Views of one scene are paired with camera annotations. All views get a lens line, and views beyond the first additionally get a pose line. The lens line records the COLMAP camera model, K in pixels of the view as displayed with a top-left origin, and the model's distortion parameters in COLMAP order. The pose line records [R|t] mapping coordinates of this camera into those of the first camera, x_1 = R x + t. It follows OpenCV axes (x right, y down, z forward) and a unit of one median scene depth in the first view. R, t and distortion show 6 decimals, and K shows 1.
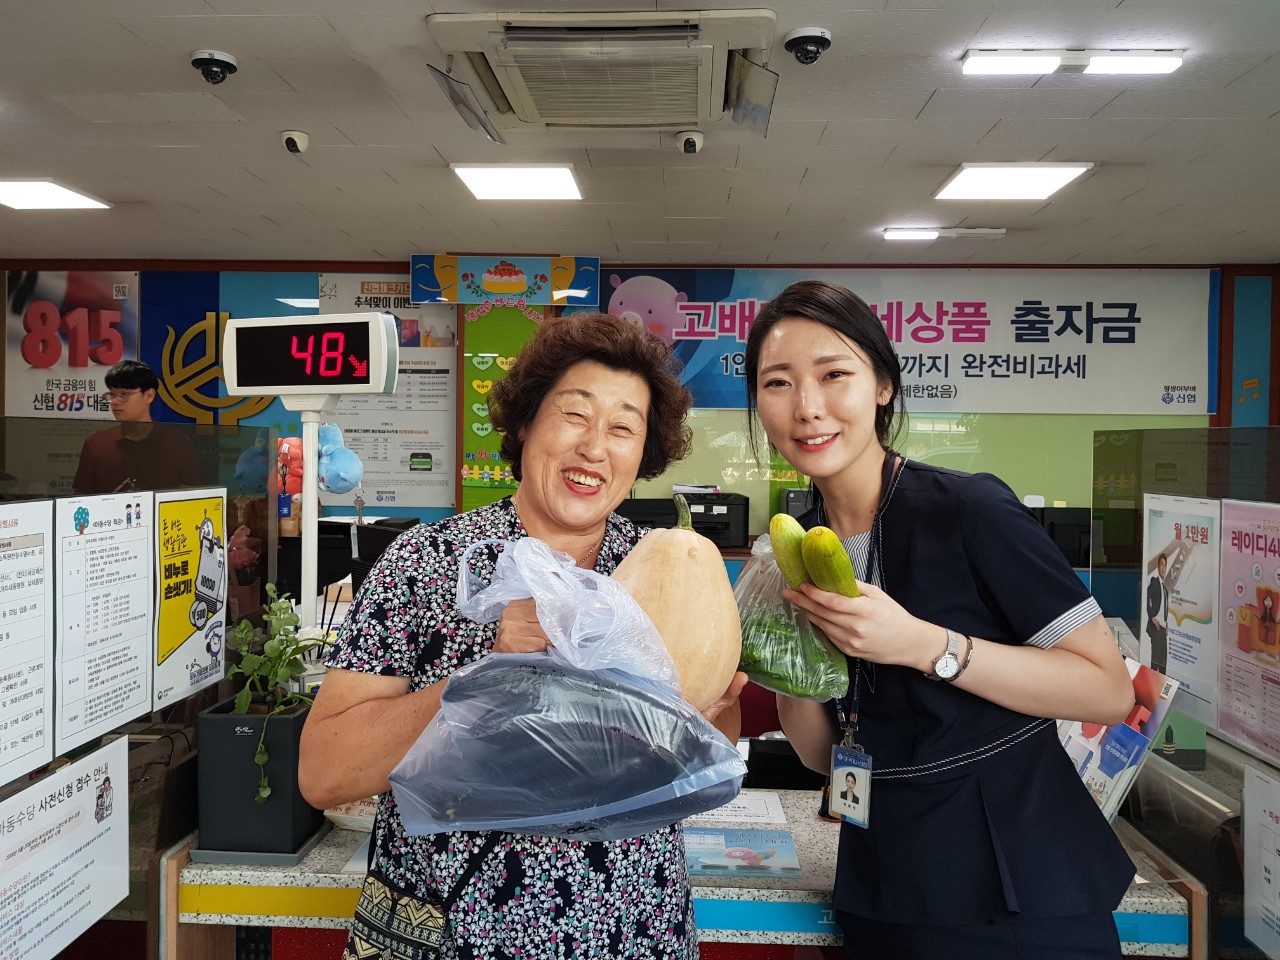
lens RADIAL K [[1015.3, 0, 593.6], [0, 1015.3, 455.9], [0, 0, 1]] dist [0.091502, -0.122270]
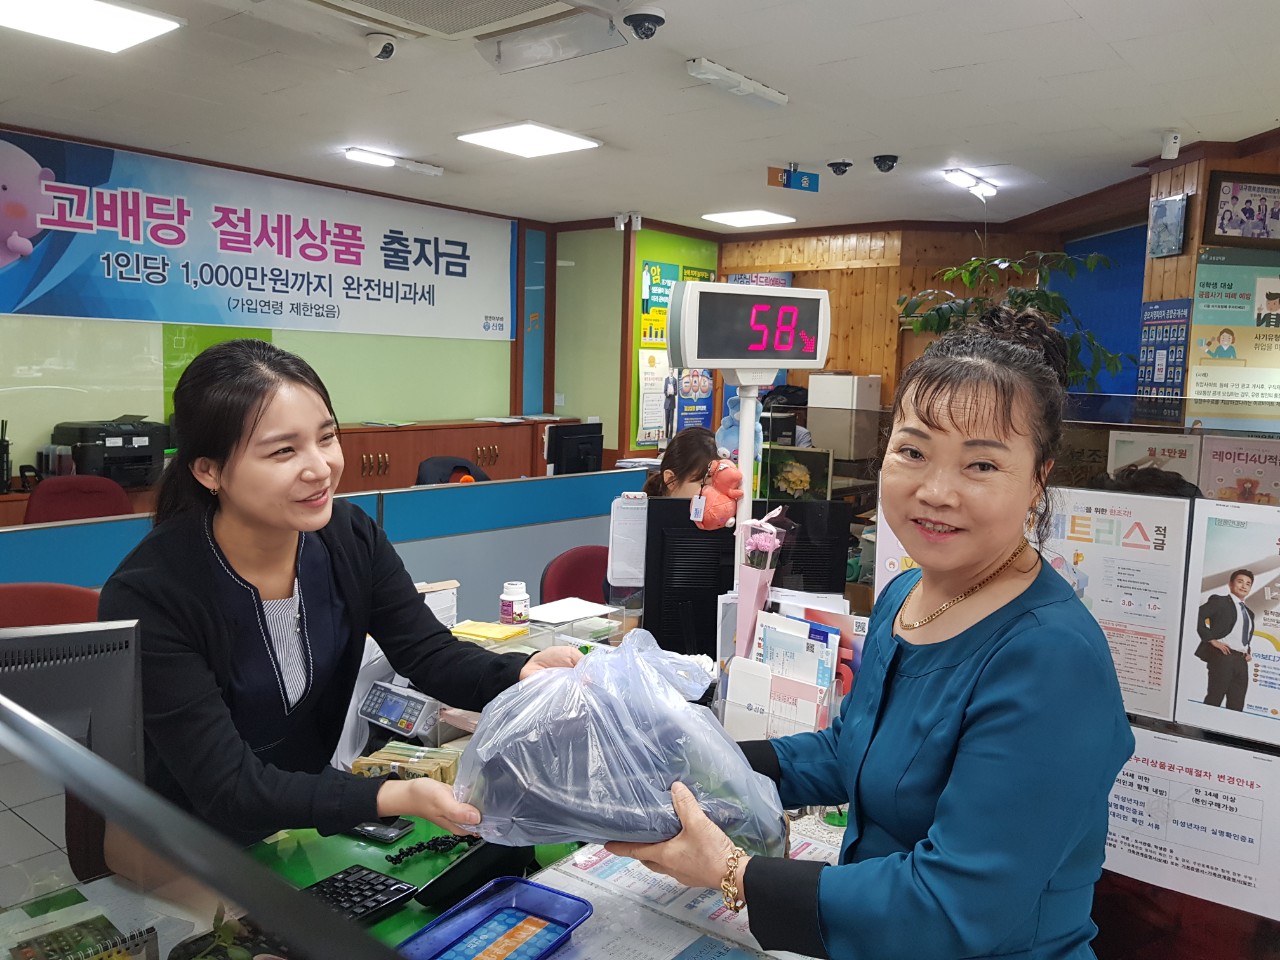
lens RADIAL K [[1012.8, 0, 640.0], [0, 1012.8, 480.0], [0, 0, 1]] dist [0.124935, -0.128481]
pose [[0.602233, -0.090850, 0.793134, -0.297257], [-0.004814, 0.993072, 0.117407, -0.017857], [-0.798306, -0.074525, 0.597623, 0.132232]]
